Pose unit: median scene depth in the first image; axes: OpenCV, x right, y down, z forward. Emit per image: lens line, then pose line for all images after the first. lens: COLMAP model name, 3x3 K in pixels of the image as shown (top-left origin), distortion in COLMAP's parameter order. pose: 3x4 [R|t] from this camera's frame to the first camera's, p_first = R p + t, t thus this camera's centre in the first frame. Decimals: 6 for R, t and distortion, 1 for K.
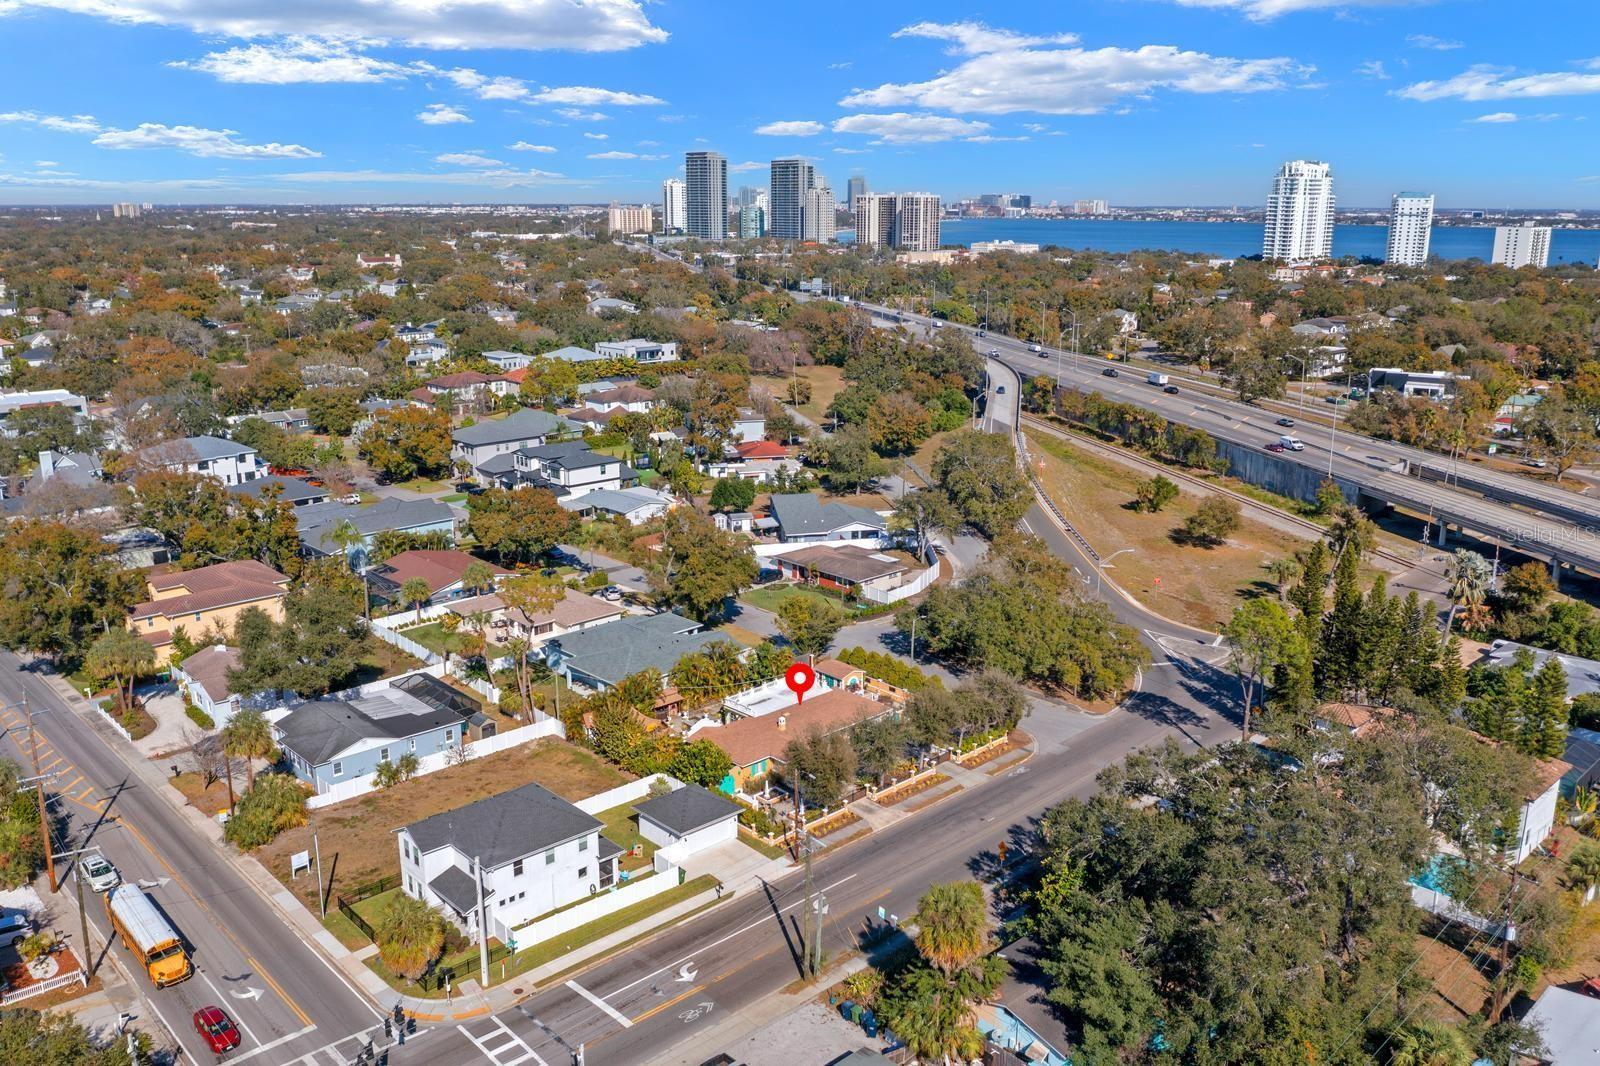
lens RADIAL K [[1262.8, 0, 798.6], [0, 1262.8, 534.6], [0, 0, 1]] dist [-0.014437, -0.006251]
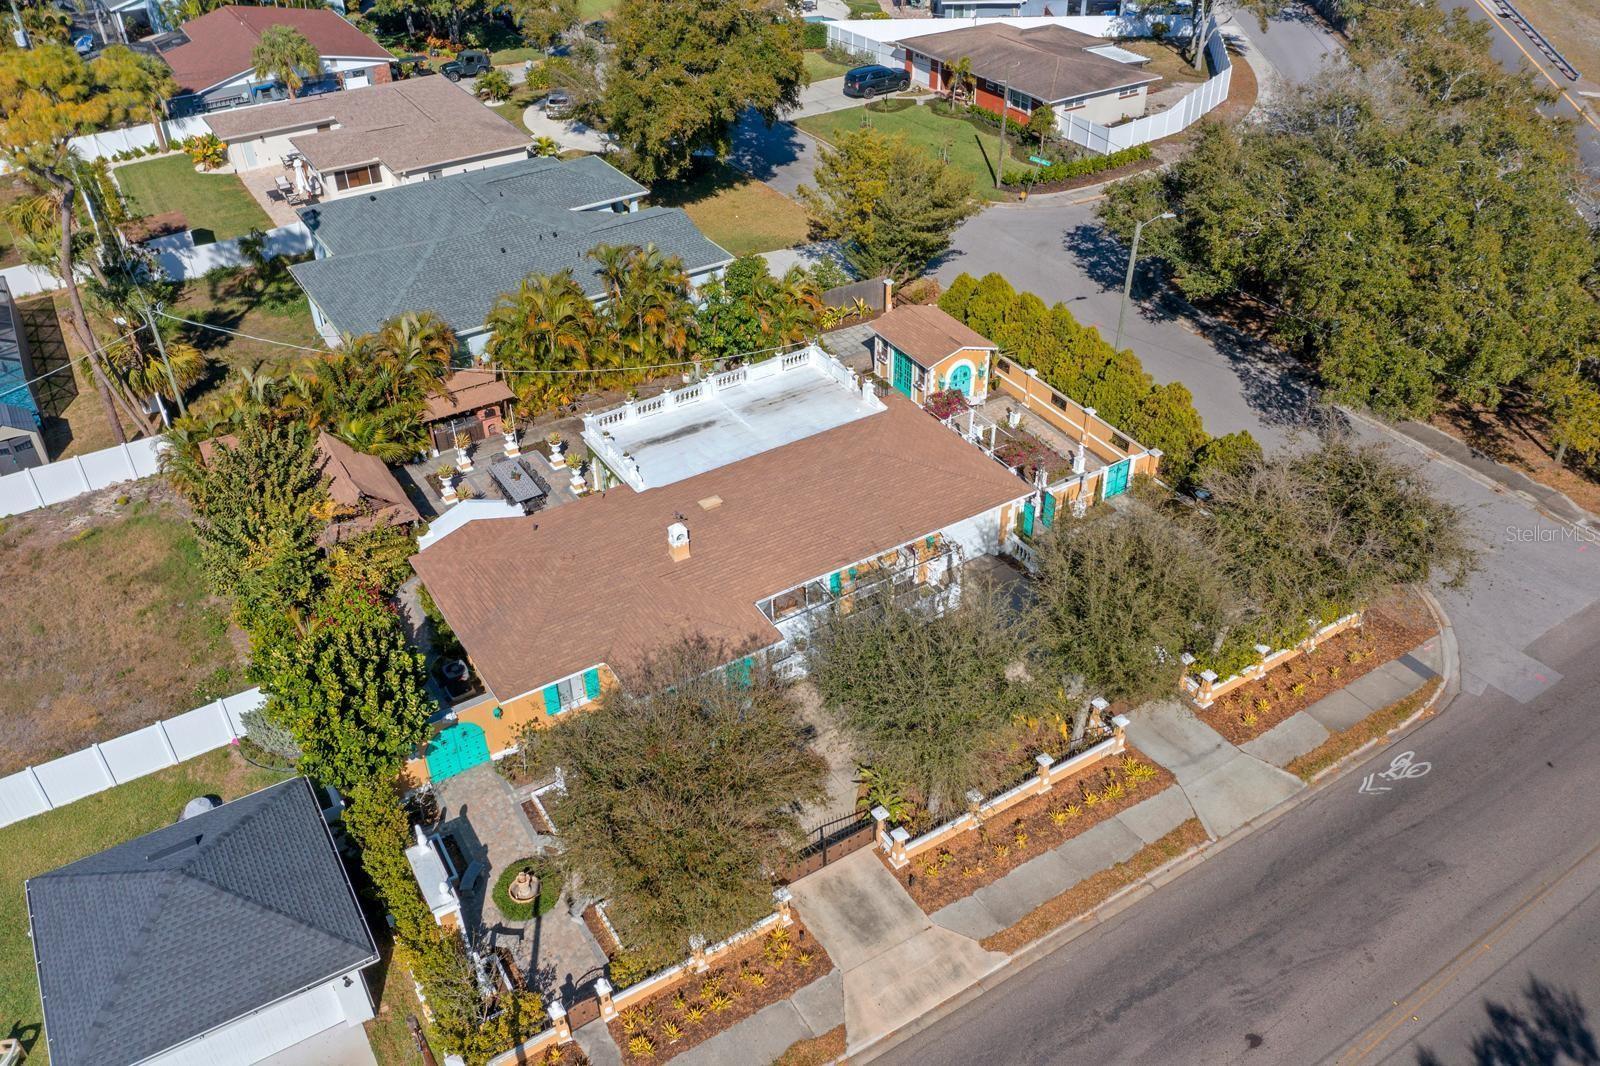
lens RADIAL K [[1262.8, 0, 801.0], [0, 1262.8, 532.1], [0, 0, 1]] dist [-0.014437, -0.006251]
pose [[0.979873, 0.104764, -0.169921, 0.057328], [-0.035107, 0.928390, 0.369946, 0.016382], [0.196510, -0.356535, 0.913382, 0.528772]]
